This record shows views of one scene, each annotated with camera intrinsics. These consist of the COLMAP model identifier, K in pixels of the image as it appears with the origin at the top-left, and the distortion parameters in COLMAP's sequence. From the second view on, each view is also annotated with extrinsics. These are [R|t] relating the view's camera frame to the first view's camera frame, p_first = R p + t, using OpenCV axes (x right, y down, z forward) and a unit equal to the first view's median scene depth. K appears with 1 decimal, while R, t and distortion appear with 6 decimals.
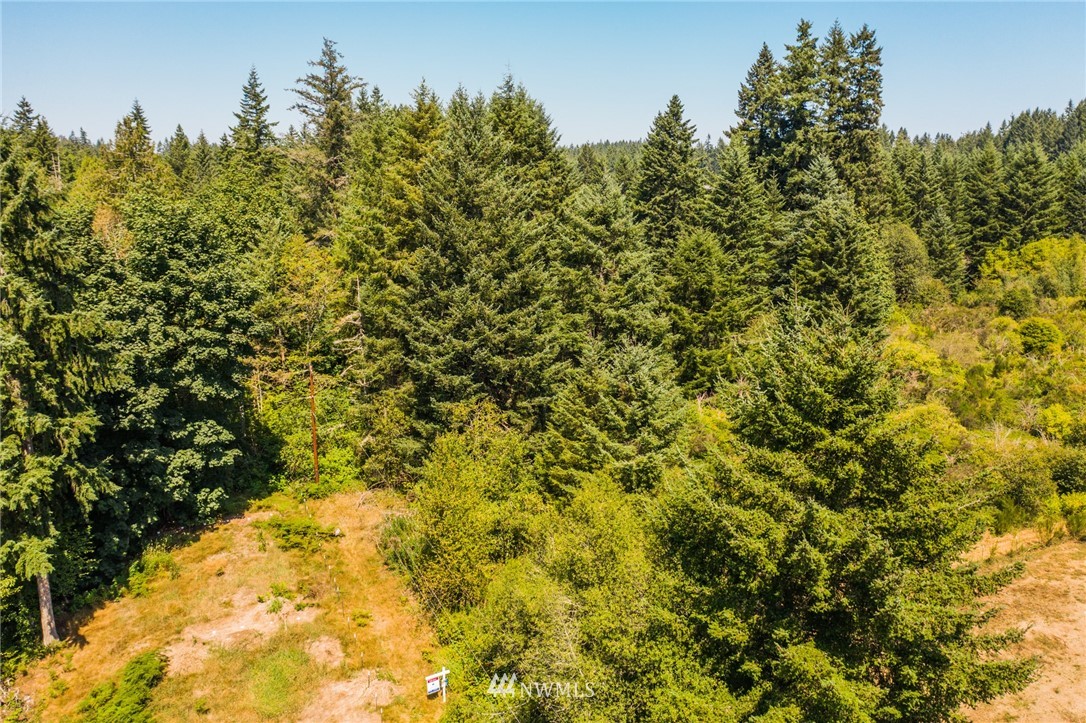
lens RADIAL K [[856.0, 0, 540.4], [0, 856.0, 363.5], [0, 0, 1]] dist [-0.009004, 0.004926]
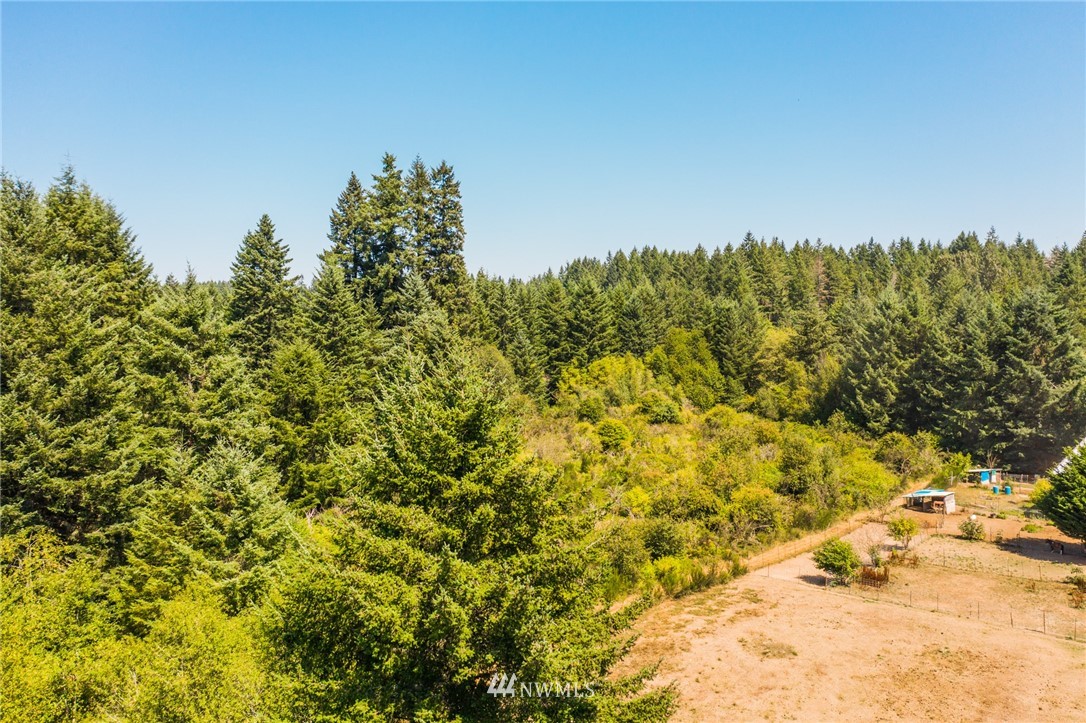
lens RADIAL K [[856.0, 0, 540.9], [0, 856.0, 362.5], [0, 0, 1]] dist [-0.009004, 0.004926]
pose [[0.896079, -0.024233, 0.443232, 0.004381], [0.096953, 0.985085, -0.142152, 0.034604], [-0.433177, 0.170352, 0.885064, 0.042353]]
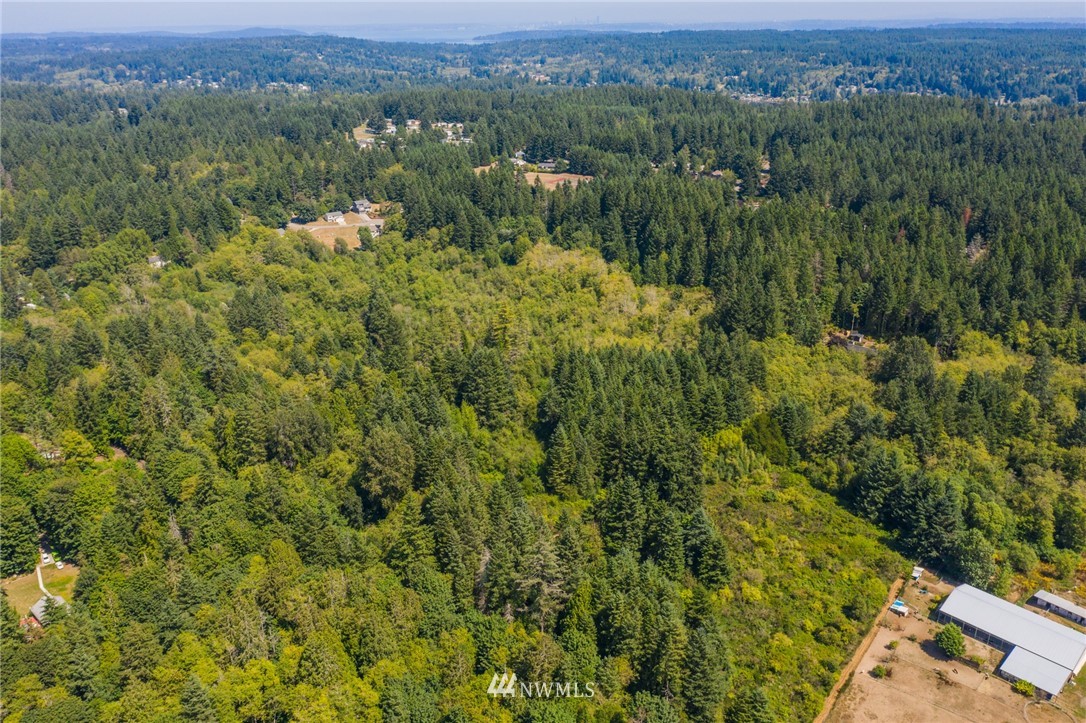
lens RADIAL K [[856.0, 0, 540.3], [0, 856.0, 360.7], [0, 0, 1]] dist [-0.009004, 0.004926]
pose [[0.853557, -0.209569, 0.476991, -1.641865], [0.127012, 0.971611, 0.199600, -1.705432], [-0.505280, -0.109787, 0.855943, -1.203668]]
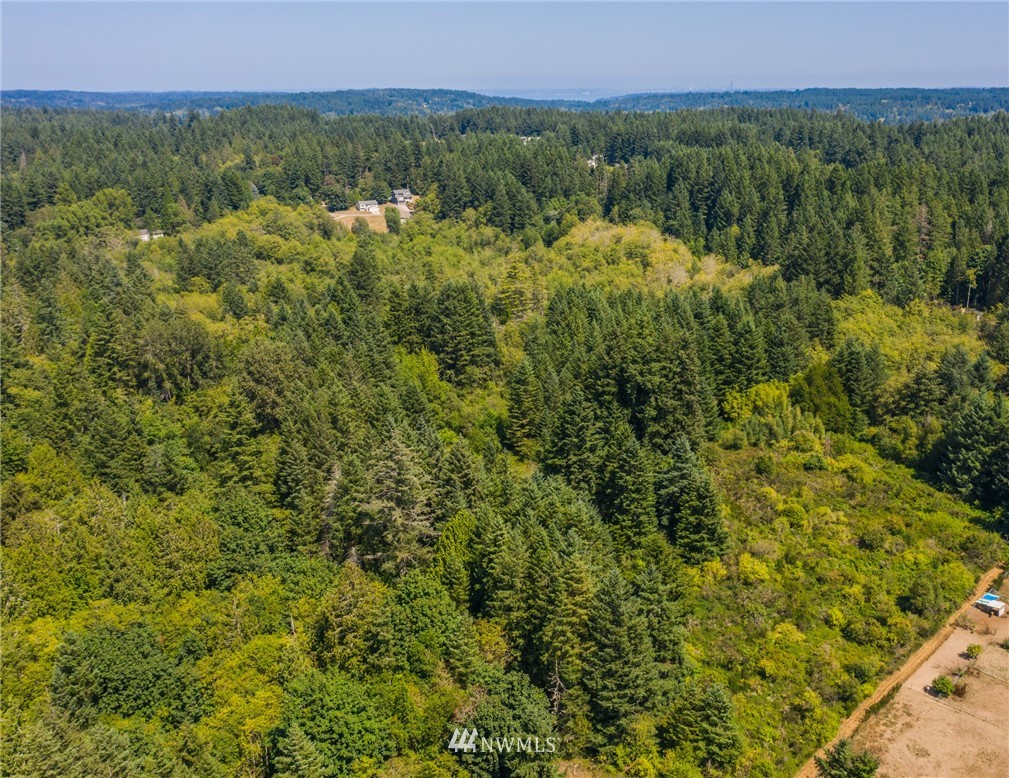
lens RADIAL K [[920.8, 0, 582.3], [0, 920.8, 391.2], [0, 0, 1]] dist [-0.006464, 0.000000]
pose [[0.897957, -0.147087, 0.414775, -0.786899], [0.101605, 0.986320, 0.129801, -0.810768], [-0.428193, -0.074413, 0.900619, -0.704277]]
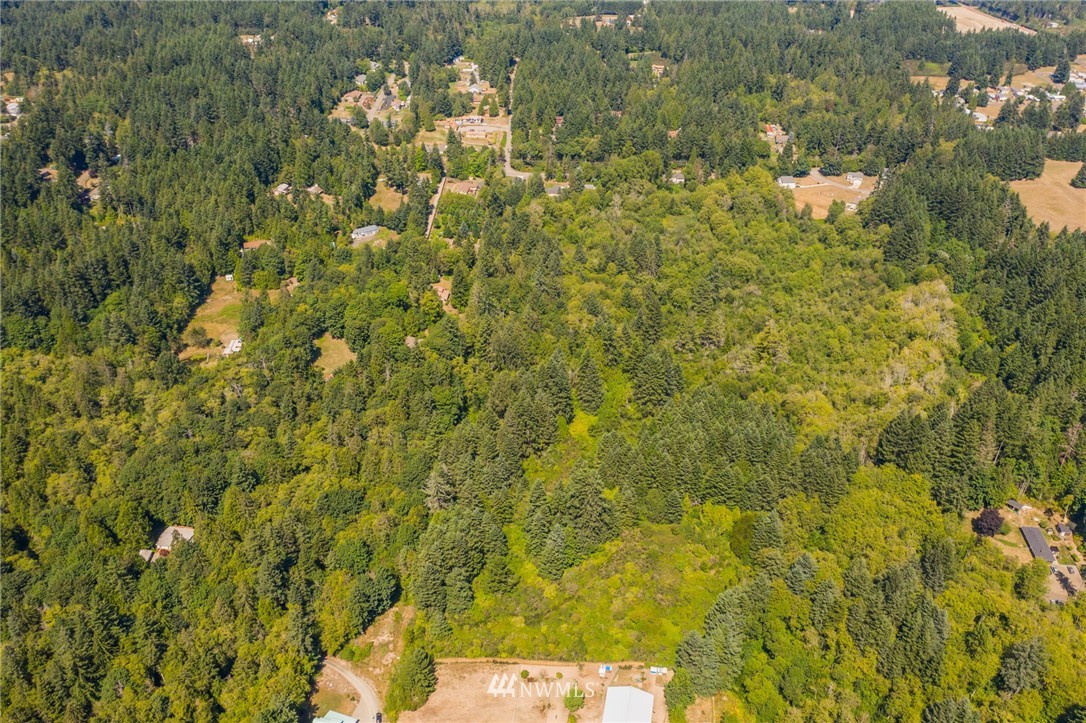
lens RADIAL K [[856.0, 0, 544.3], [0, 856.0, 366.7], [0, 0, 1]] dist [-0.009004, 0.004926]
pose [[0.917448, 0.210704, -0.337481, 1.875675], [-0.078931, 0.927782, 0.364679, -3.004114], [0.389948, -0.307936, 0.867823, -2.680427]]
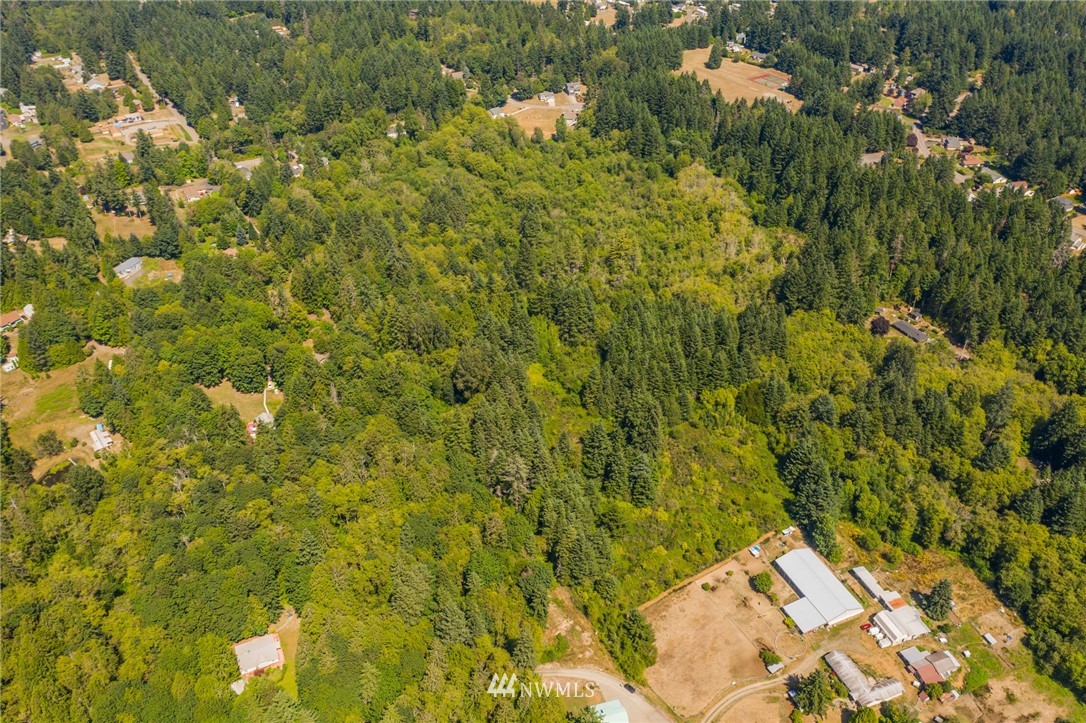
lens RADIAL K [[856.0, 0, 542.5], [0, 856.0, 360.4], [0, 0, 1]] dist [-0.009004, 0.004926]
pose [[0.980417, -0.119846, 0.156265, -0.885220], [0.048149, 0.915299, 0.399887, -2.977735], [-0.190954, -0.384532, 0.903145, -2.983554]]
